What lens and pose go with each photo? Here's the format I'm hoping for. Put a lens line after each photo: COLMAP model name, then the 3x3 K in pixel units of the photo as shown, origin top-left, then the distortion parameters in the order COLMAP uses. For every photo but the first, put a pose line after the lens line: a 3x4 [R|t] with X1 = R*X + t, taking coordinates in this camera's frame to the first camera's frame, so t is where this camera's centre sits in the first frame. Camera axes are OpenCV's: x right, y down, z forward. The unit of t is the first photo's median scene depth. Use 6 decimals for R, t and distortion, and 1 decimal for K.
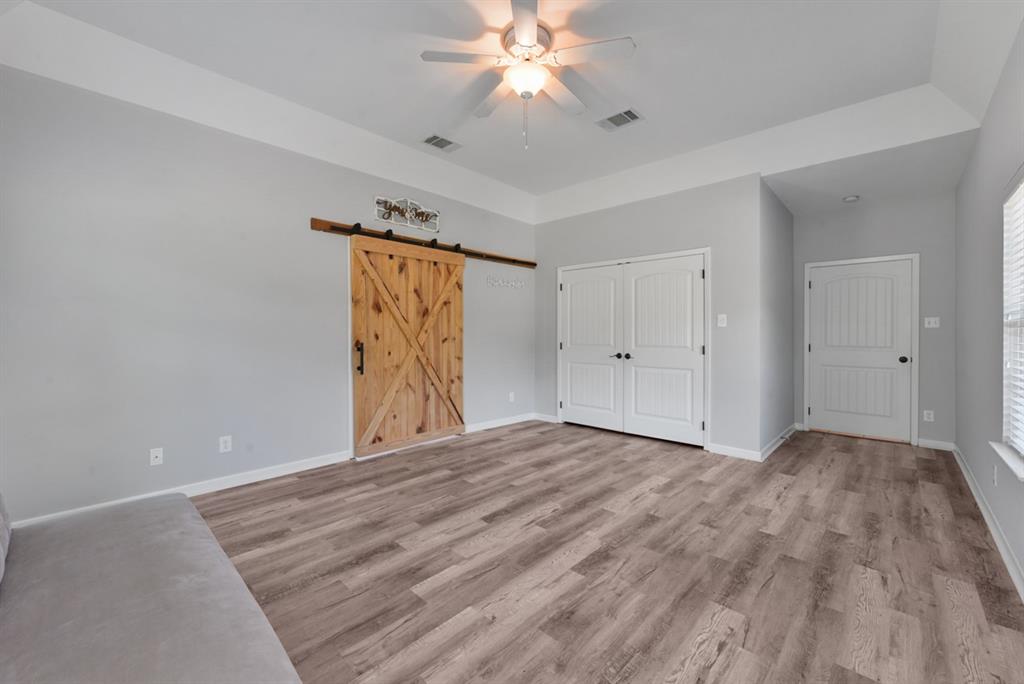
lens RADIAL K [[413.1, 0, 511.9], [0, 413.1, 335.6], [0, 0, 1]] dist [-0.003909, 0.000050]
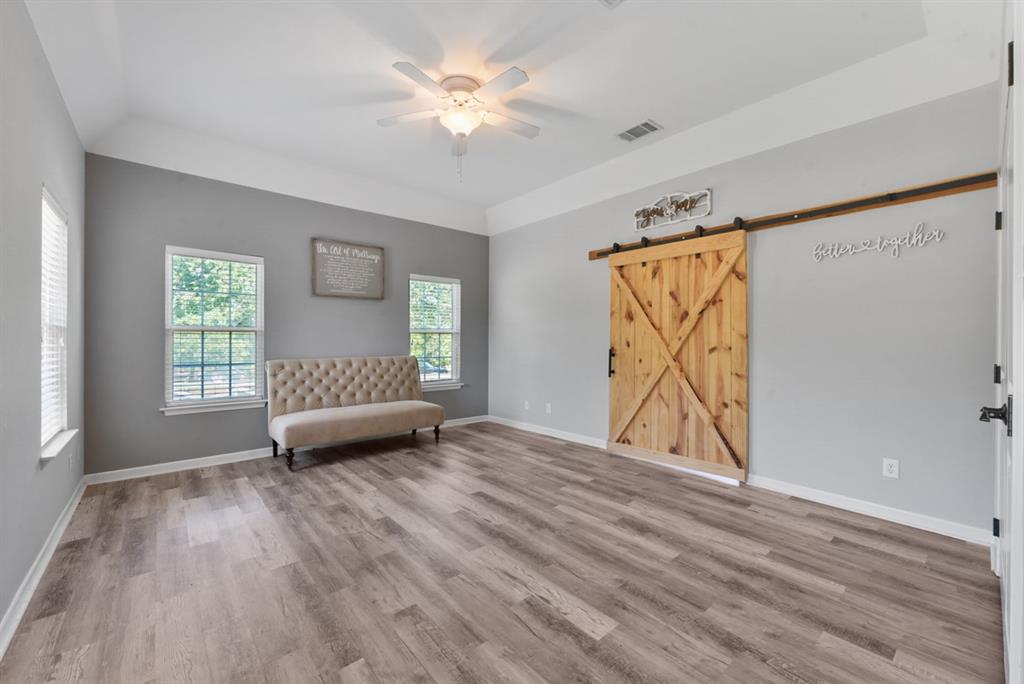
lens RADIAL K [[413.1, 0, 510.6], [0, 413.1, 341.8], [0, 0, 1]] dist [-0.003909, 0.000050]
pose [[-0.111228, 0.000731, -0.993795, 0.792606], [-0.009155, 0.999957, 0.001761, -0.002403], [0.993753, 0.009294, -0.111217, 0.857189]]
